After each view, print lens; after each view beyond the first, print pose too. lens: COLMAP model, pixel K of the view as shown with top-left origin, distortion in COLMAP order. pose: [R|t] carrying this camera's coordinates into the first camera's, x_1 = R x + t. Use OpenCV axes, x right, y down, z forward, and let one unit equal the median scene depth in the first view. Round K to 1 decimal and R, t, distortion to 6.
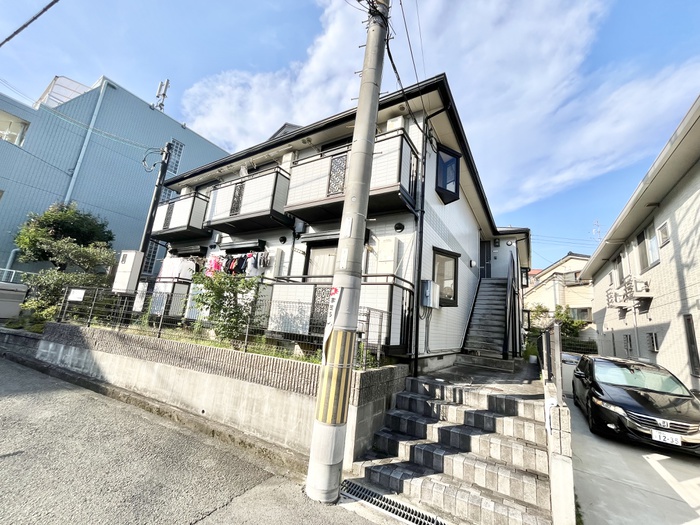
lens RADIAL K [[284.0, 0, 349.3], [0, 284.0, 261.5], [0, 0, 1]] dist [-0.001774, -0.000234]
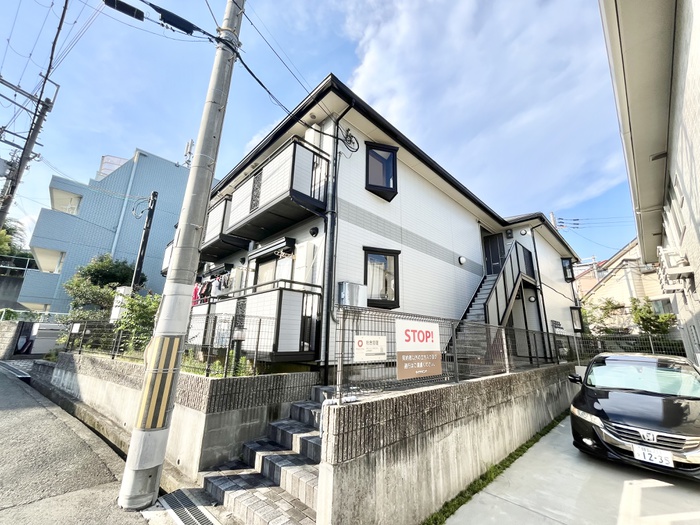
lens RADIAL K [[284.0, 0, 349.3], [0, 284.0, 261.5], [0, 0, 1]] dist [-0.001774, -0.000234]
pose [[0.969551, -0.129825, -0.207645, 0.549107], [0.115810, 0.990178, -0.078336, 0.081967], [0.215776, 0.051903, 0.975063, 0.077621]]
